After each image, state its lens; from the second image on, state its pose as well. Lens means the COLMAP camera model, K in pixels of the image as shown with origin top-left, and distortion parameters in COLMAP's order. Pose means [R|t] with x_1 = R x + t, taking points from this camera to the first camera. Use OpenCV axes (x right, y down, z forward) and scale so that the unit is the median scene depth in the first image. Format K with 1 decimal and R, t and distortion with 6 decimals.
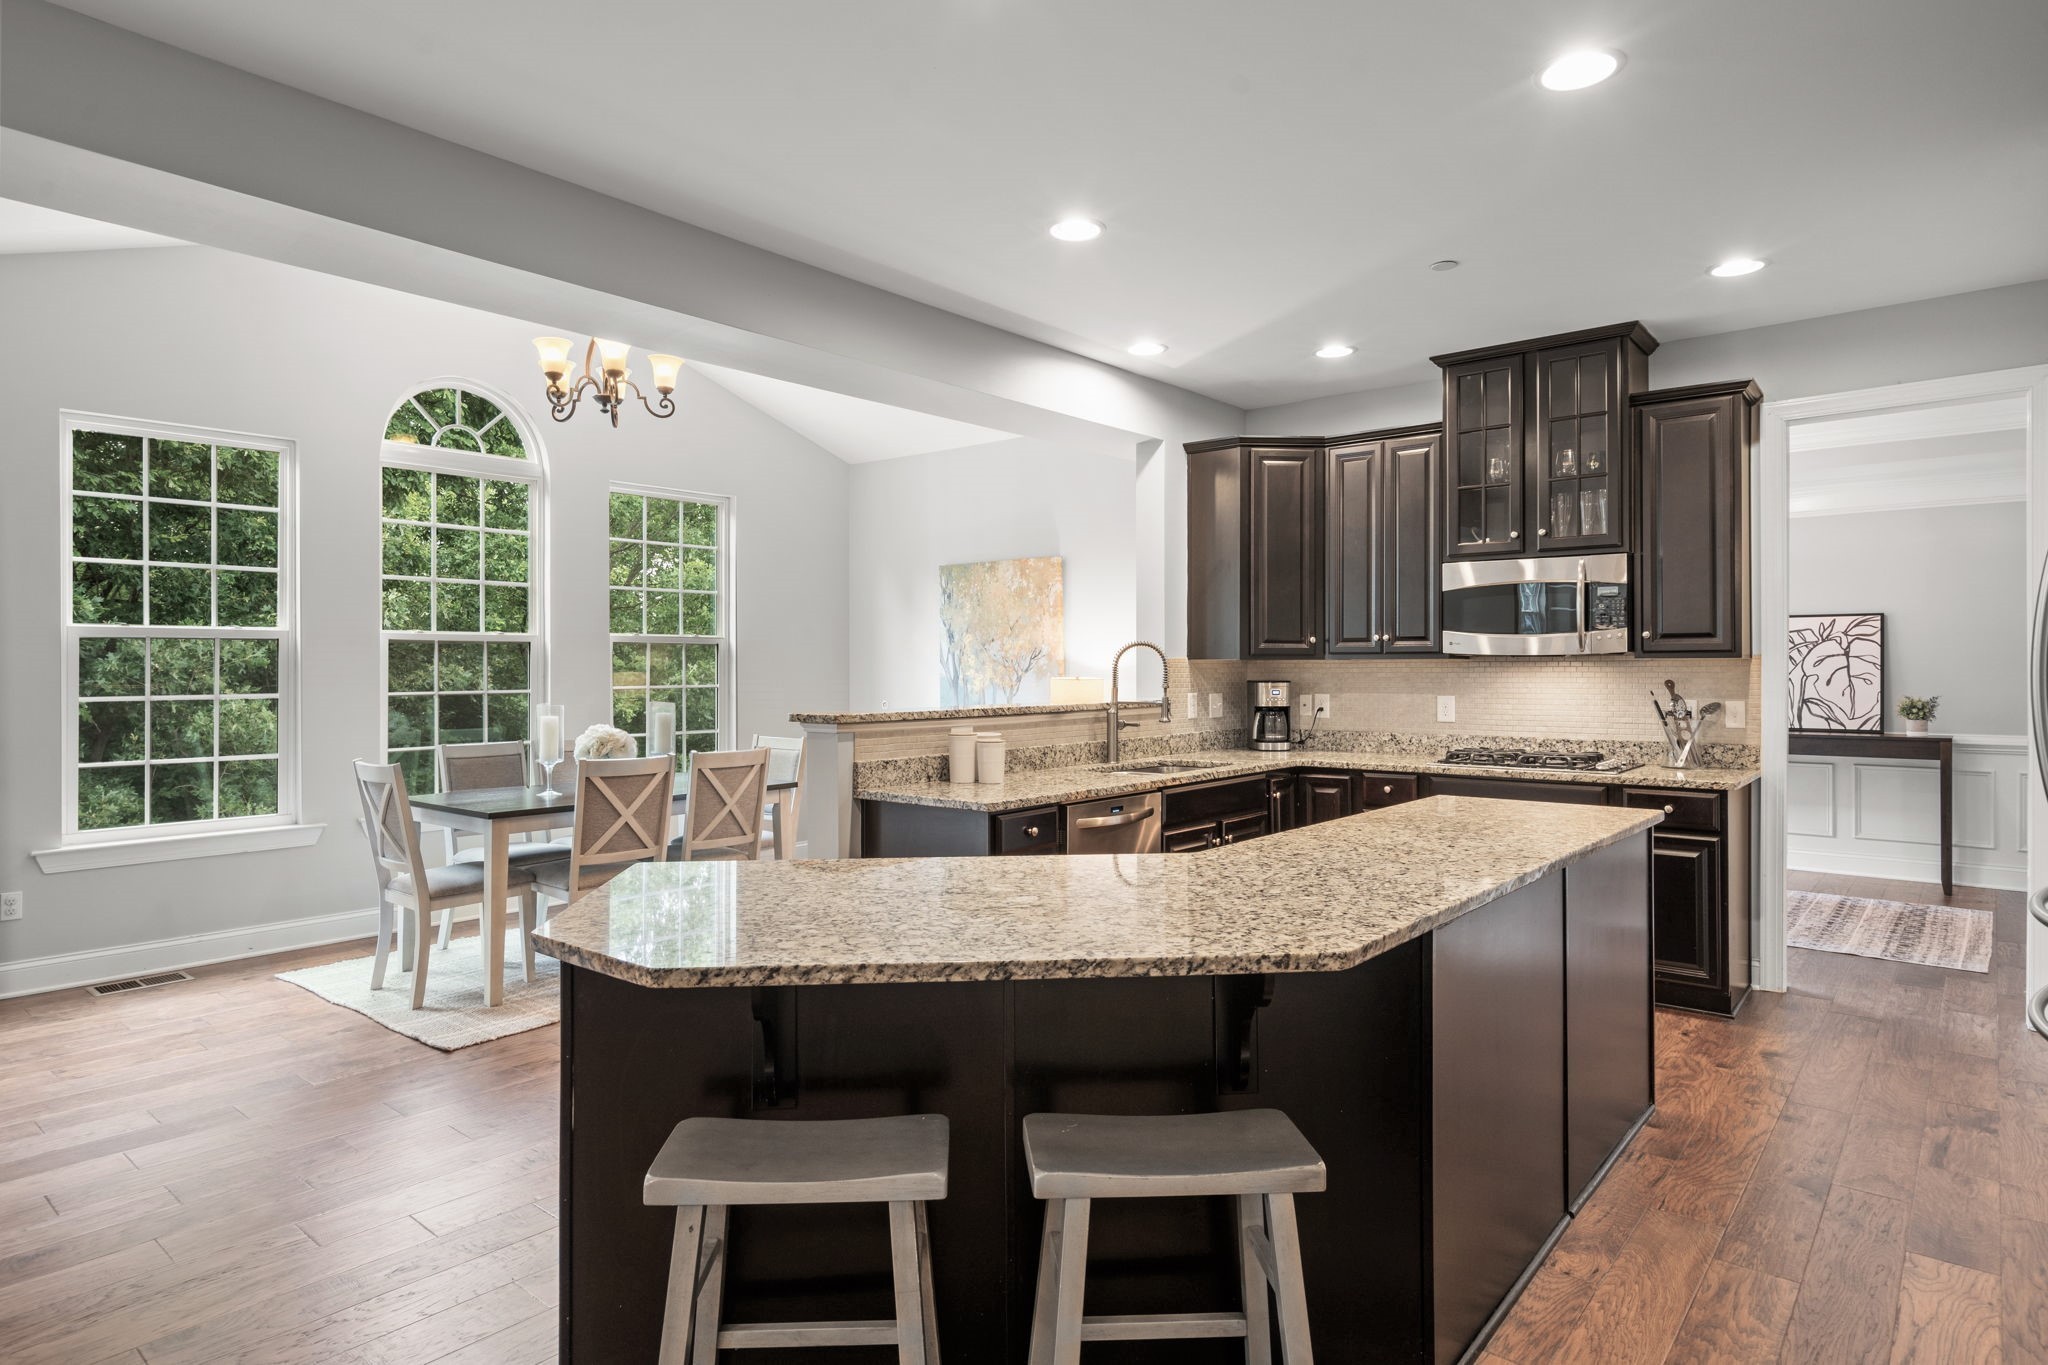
lens RADIAL K [[1150.7, 0, 1021.0], [0, 1150.7, 665.6], [0, 0, 1]] dist [-0.001351, 0.005241]
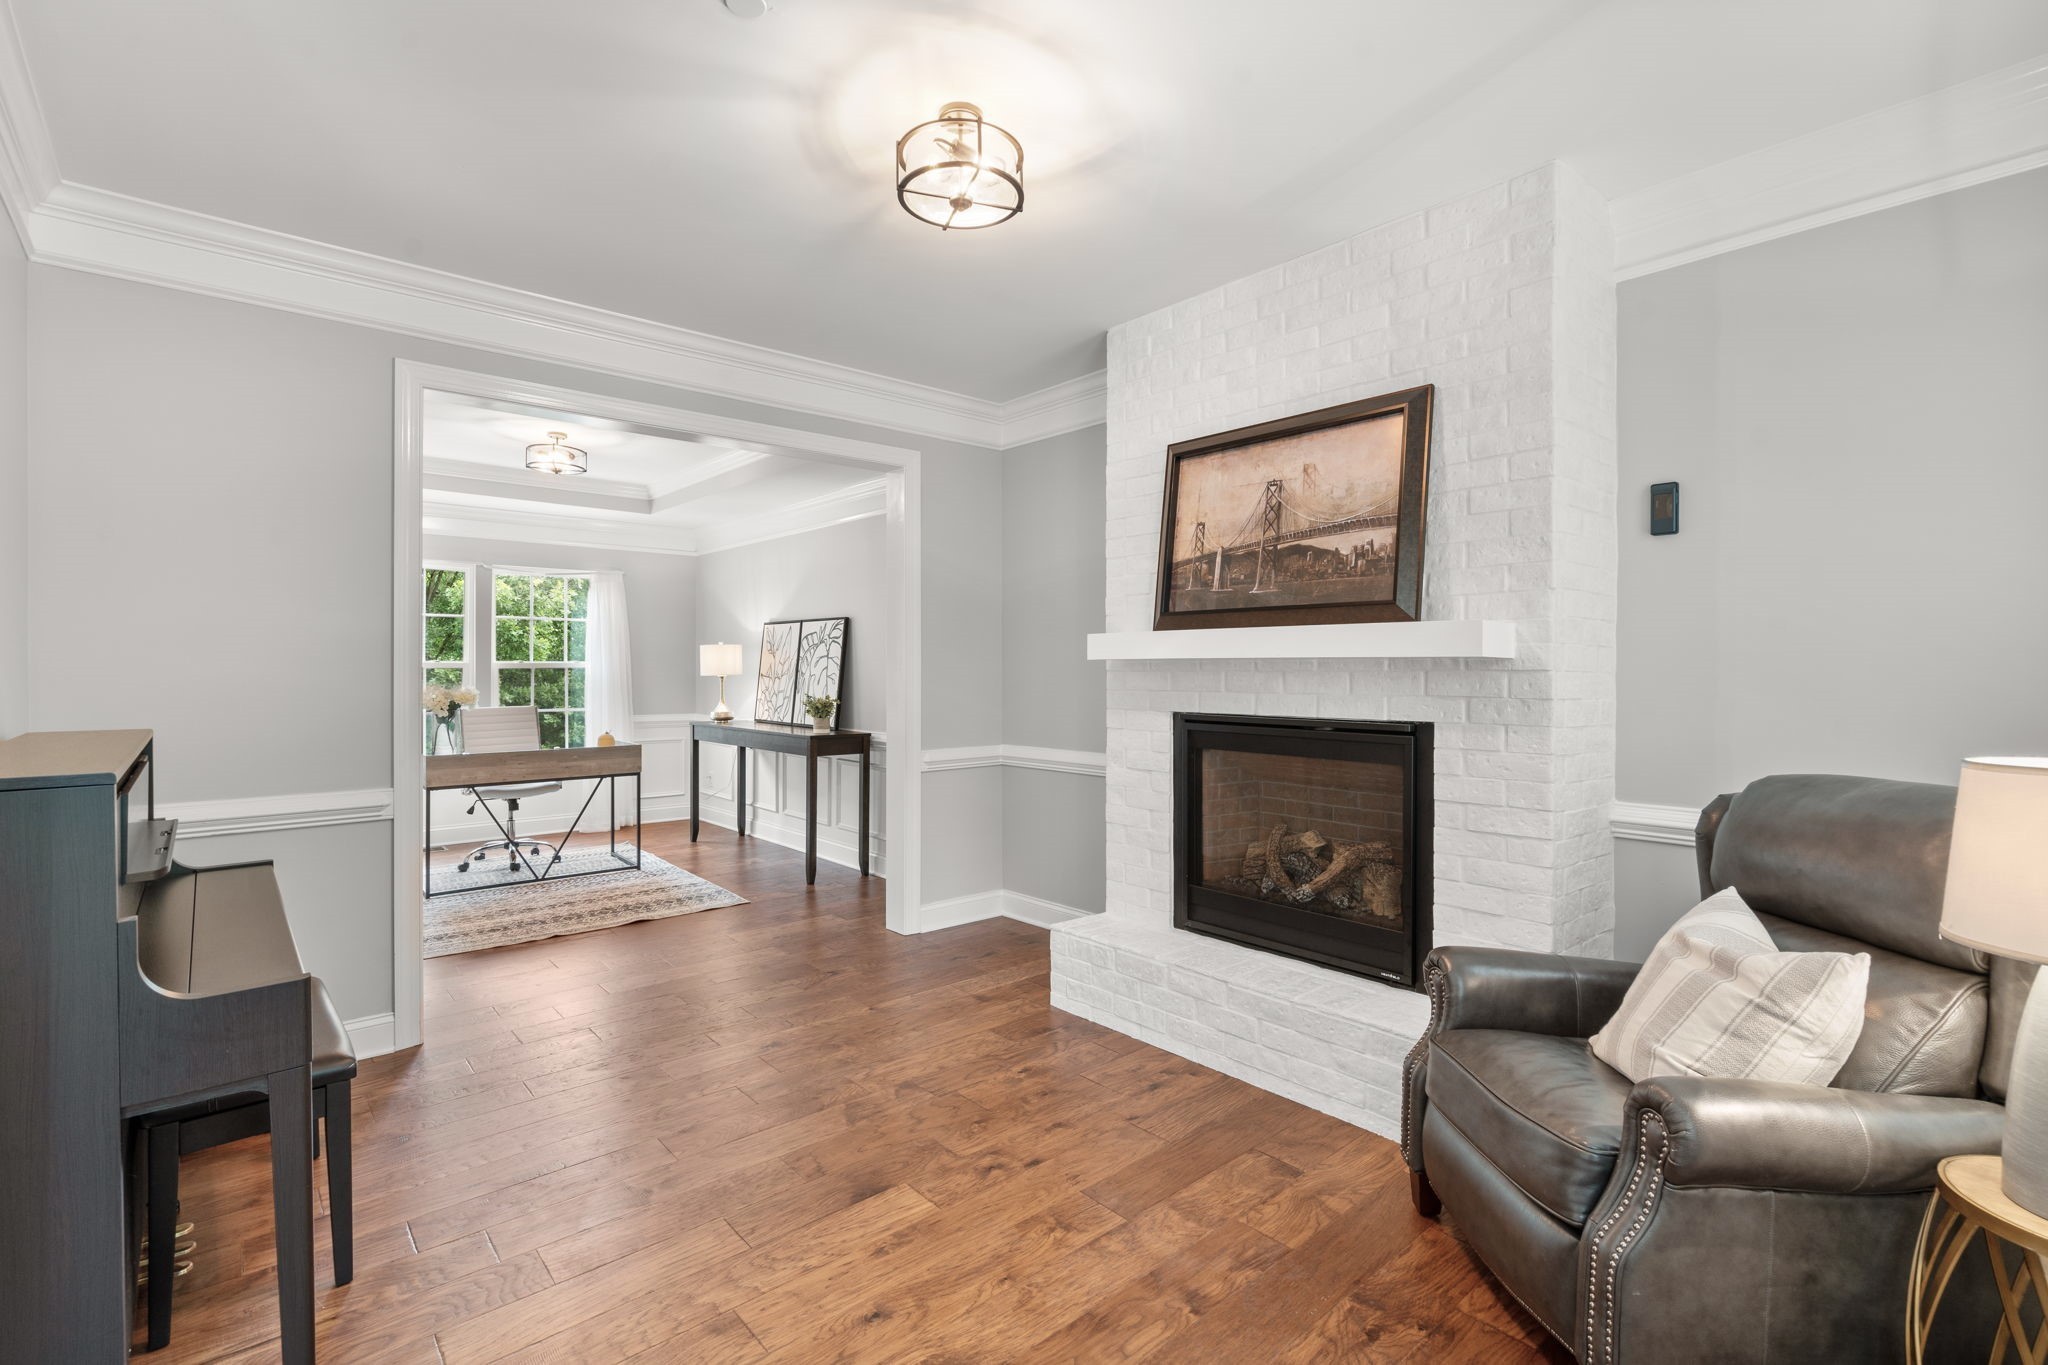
lens RADIAL K [[932.3, 0, 1032.0], [0, 932.3, 672.3], [0, 0, 1]] dist [-0.004362, 0.002038]
pose [[0.988103, 0.004619, -0.153721, 1.438038], [-0.003139, 0.999946, 0.009867, -0.004812], [0.153759, -0.009267, 0.988065, 0.239165]]
